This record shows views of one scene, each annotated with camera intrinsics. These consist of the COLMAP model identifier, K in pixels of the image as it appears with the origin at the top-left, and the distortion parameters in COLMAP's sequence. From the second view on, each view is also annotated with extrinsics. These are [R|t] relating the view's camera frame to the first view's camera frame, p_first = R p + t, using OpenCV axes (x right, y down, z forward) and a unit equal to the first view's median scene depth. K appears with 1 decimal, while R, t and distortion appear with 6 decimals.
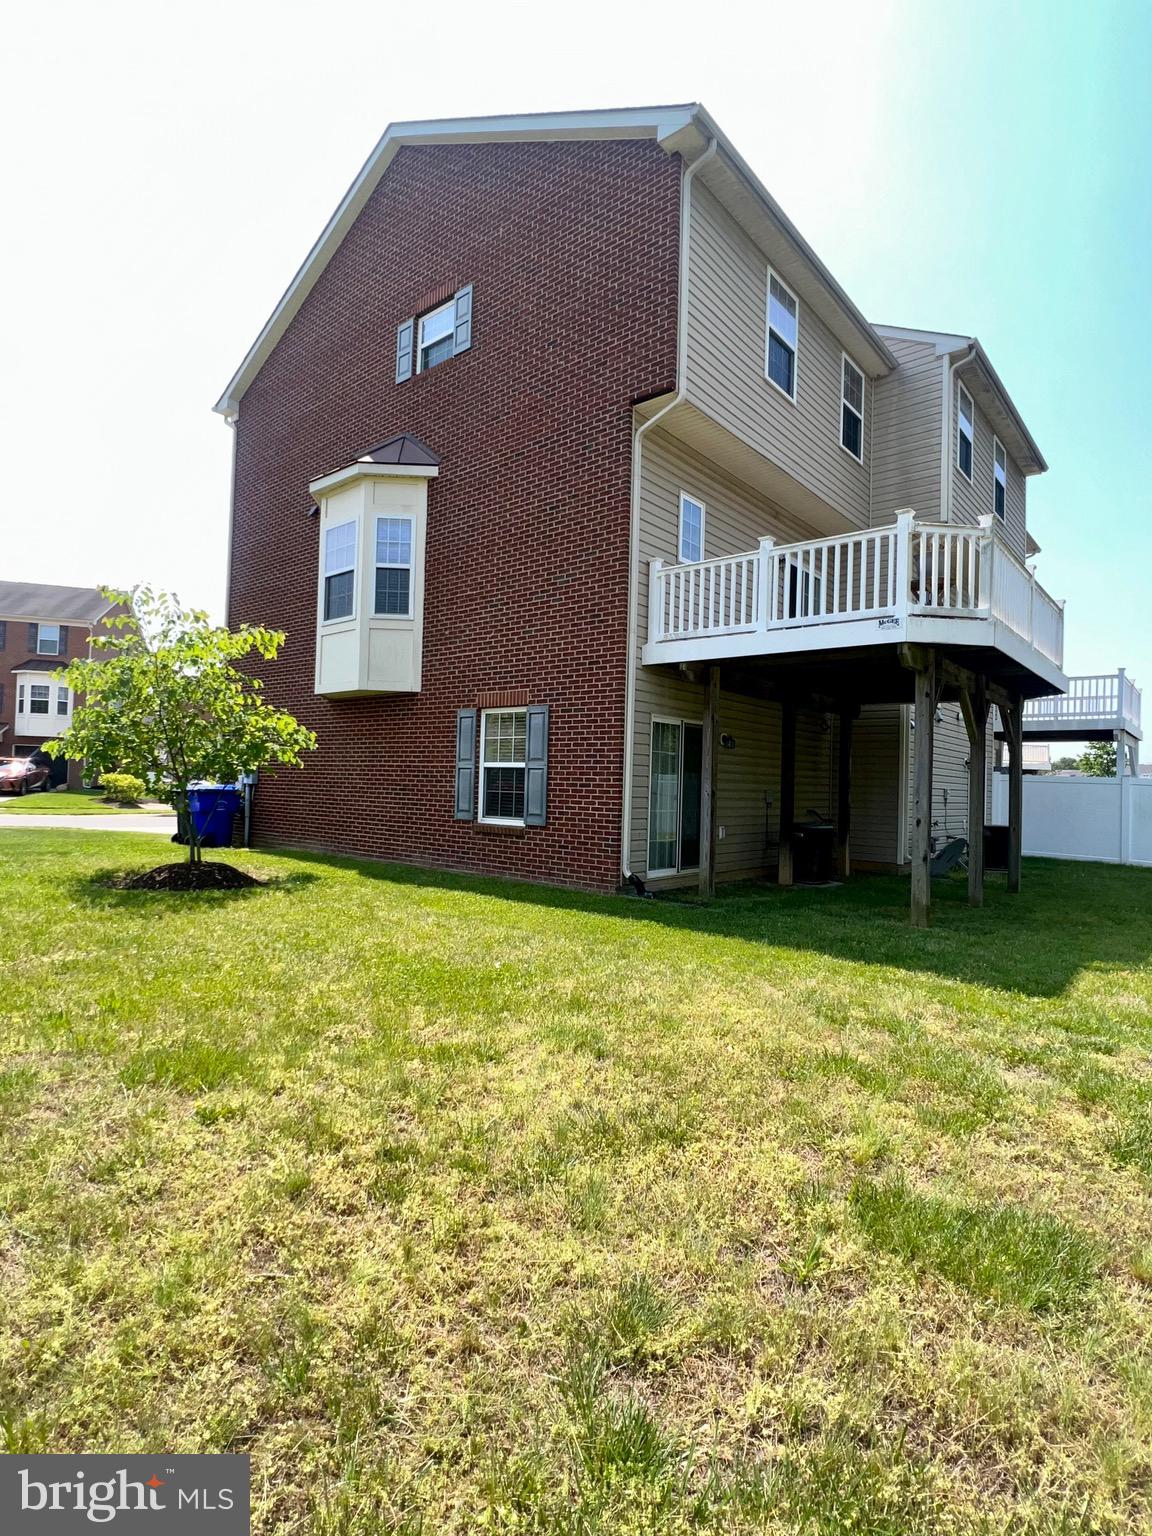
lens RADIAL K [[763.4, 0, 575.9], [0, 763.4, 760.3], [0, 0, 1]] dist [0.003432, 0.000708]
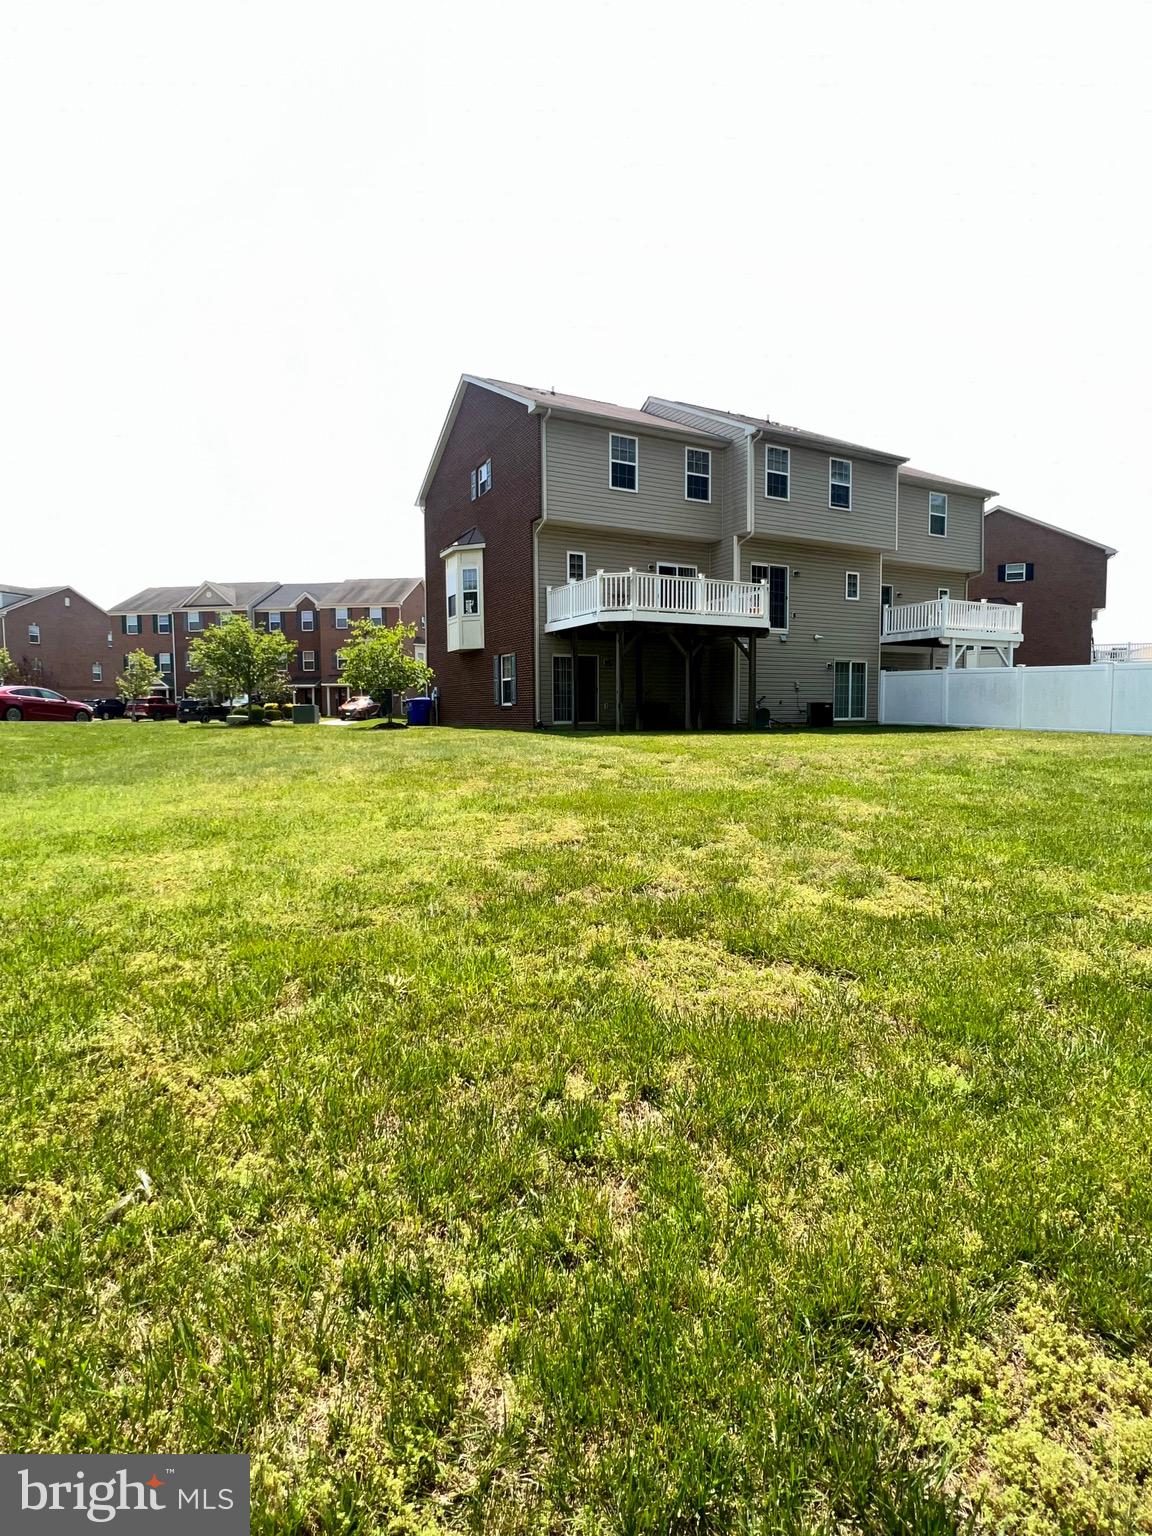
lens RADIAL K [[763.4, 0, 577.3], [0, 763.4, 767.8], [0, 0, 1]] dist [0.003432, 0.000708]
pose [[0.926676, -0.007615, -0.375784, 0.861641], [0.044245, 0.995053, 0.088944, 0.069480], [0.373248, -0.099049, 0.922429, -0.955411]]
